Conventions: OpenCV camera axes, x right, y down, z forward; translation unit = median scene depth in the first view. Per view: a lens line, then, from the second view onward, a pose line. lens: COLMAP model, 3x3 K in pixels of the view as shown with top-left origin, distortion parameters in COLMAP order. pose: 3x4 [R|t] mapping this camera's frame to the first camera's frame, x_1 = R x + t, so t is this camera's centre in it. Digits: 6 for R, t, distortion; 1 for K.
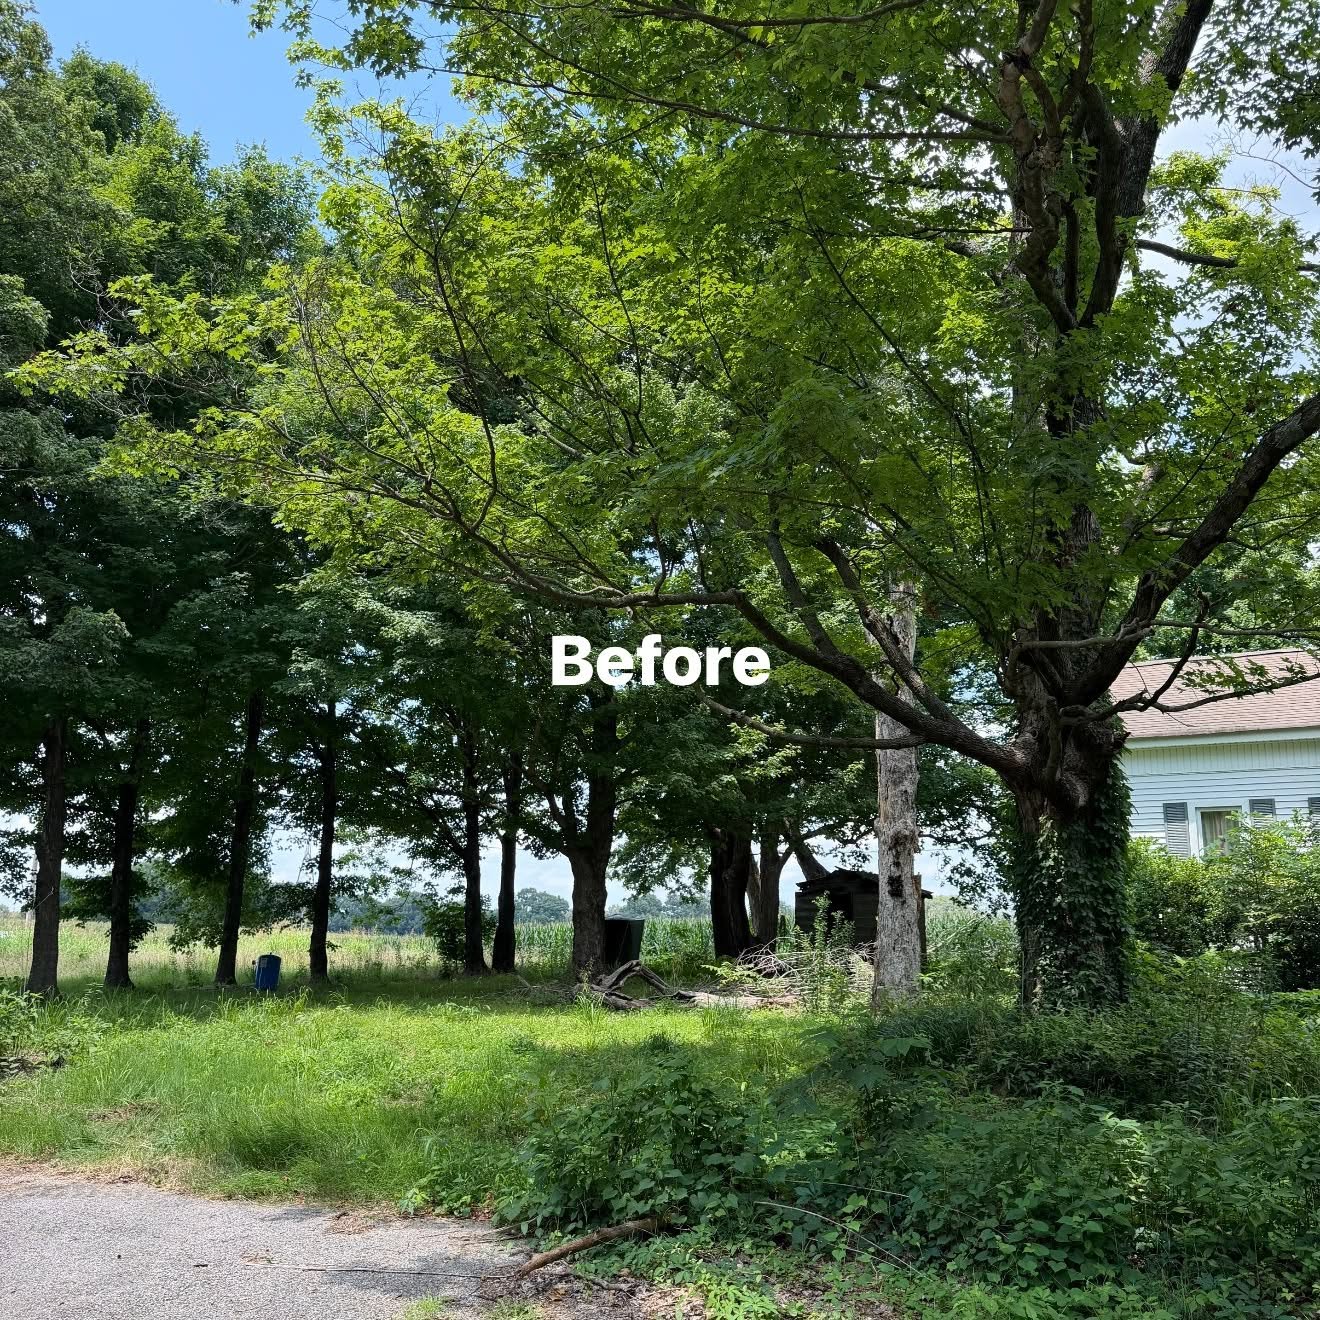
lens RADIAL K [[1240.6, 0, 660.0], [0, 1240.6, 660.0], [0, 0, 1]] dist [-0.001750, -0.004015]
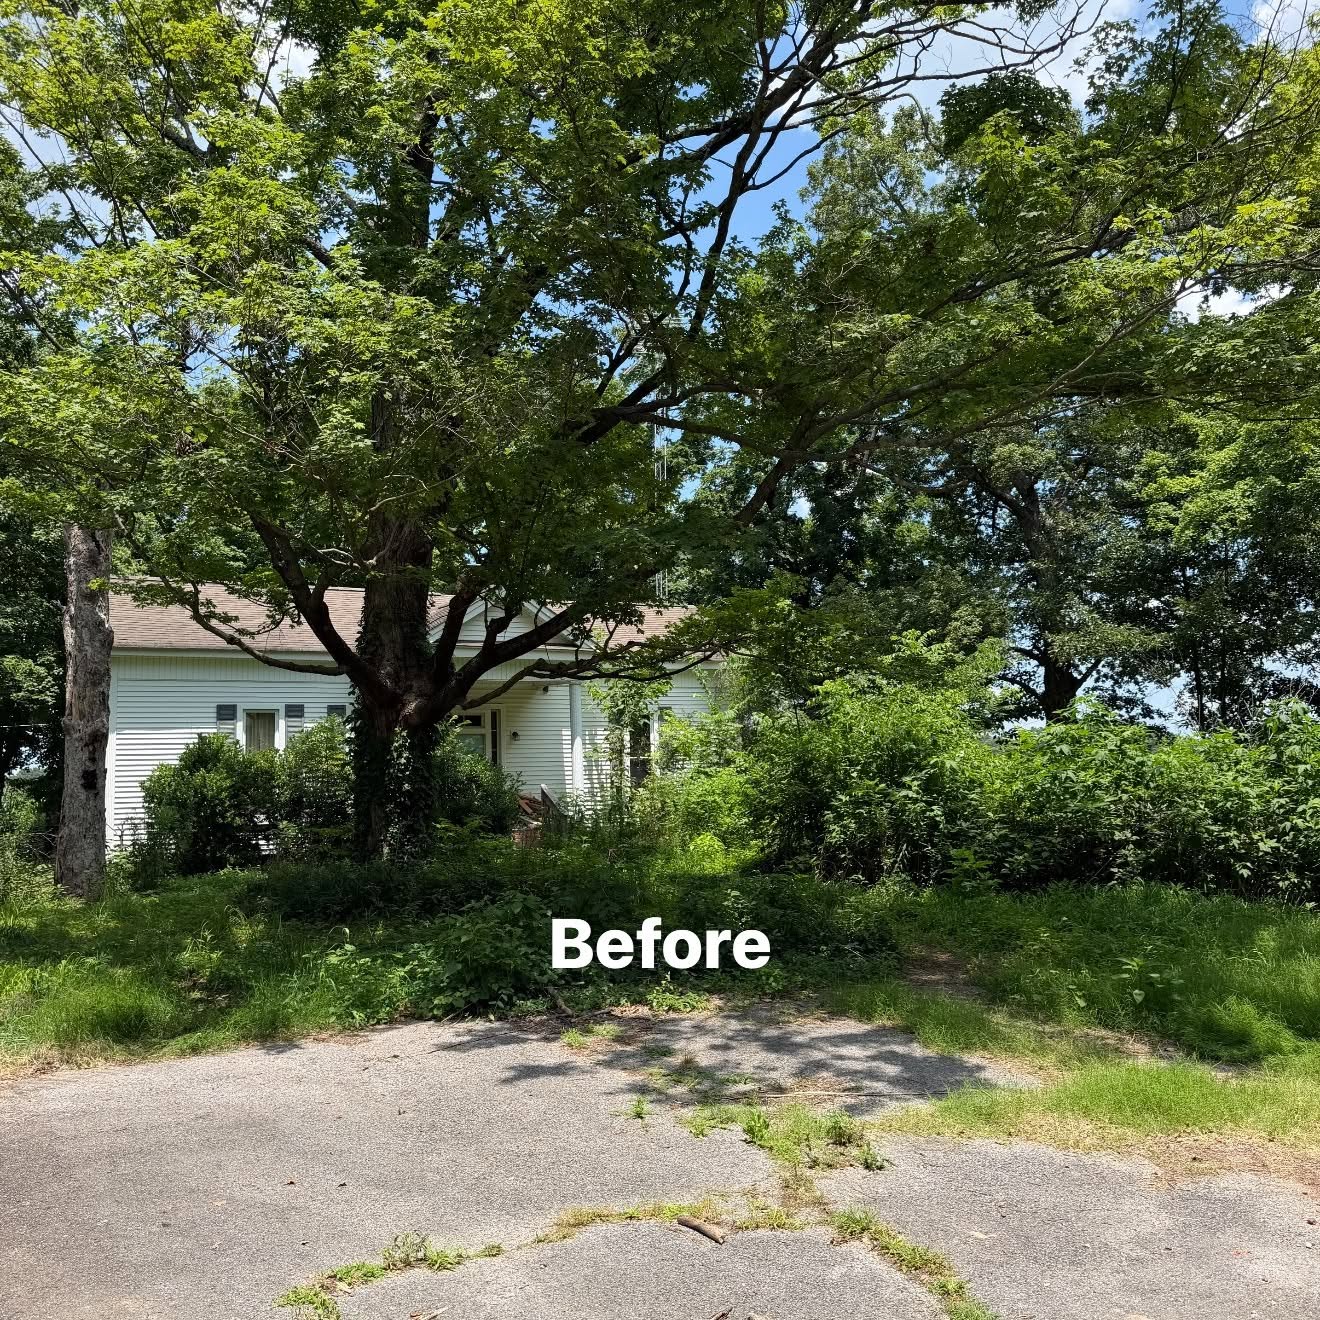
lens RADIAL K [[1240.6, 0, 660.0], [0, 1240.6, 660.0], [0, 0, 1]] dist [-0.001750, -0.004015]
pose [[0.513421, 0.060206, 0.856022, -0.745320], [-0.142447, 0.989676, 0.015830, -0.013407], [-0.846232, -0.130065, 0.516696, 0.041736]]
